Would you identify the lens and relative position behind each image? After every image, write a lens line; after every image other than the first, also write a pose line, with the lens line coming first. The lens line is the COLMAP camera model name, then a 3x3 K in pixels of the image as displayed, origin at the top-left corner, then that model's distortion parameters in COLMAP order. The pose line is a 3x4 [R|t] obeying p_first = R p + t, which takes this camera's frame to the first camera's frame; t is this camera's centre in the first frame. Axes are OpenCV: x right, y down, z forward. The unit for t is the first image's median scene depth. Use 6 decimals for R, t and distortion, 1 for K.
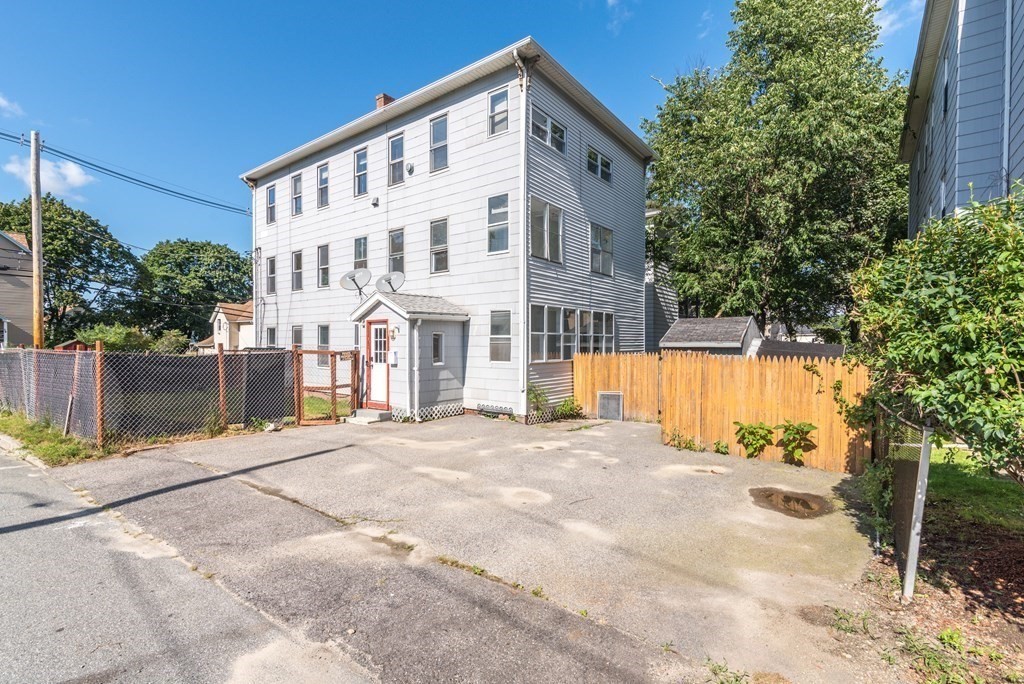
lens RADIAL K [[459.6, 0, 504.7], [0, 459.6, 340.5], [0, 0, 1]] dist [0.016870, 0.000652]
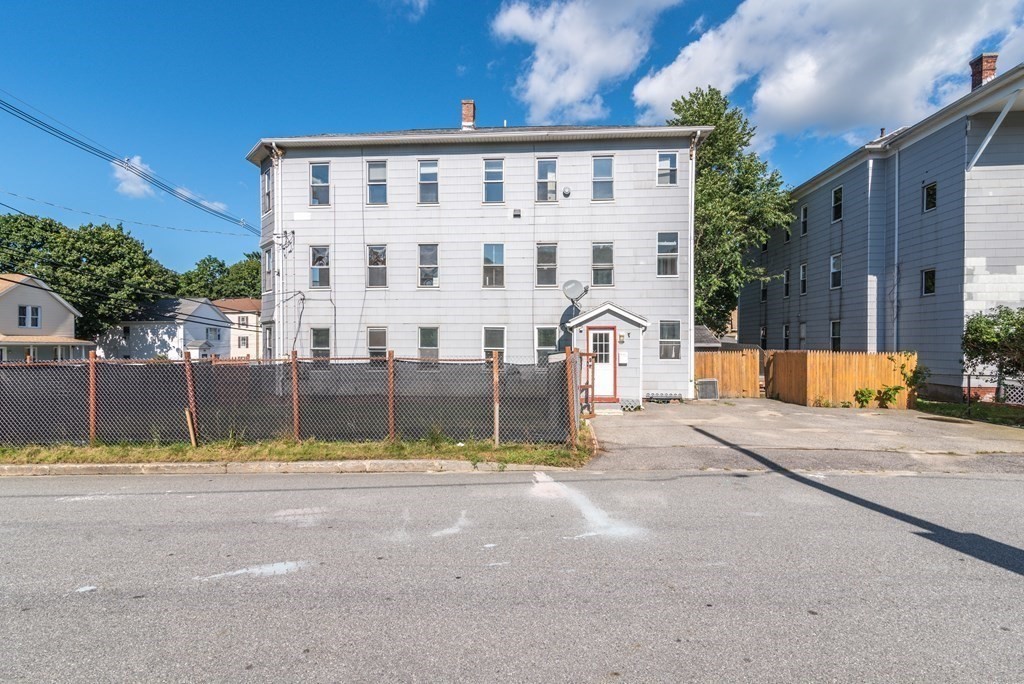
lens RADIAL K [[459.6, 0, 517.4], [0, 459.6, 339.8], [0, 0, 1]] dist [0.016870, 0.000652]
pose [[0.838321, -0.000213, 0.545176, -1.103640], [-0.000467, 0.999999, 0.001108, -0.011831], [-0.545176, -0.001184, 0.838321, 0.138643]]
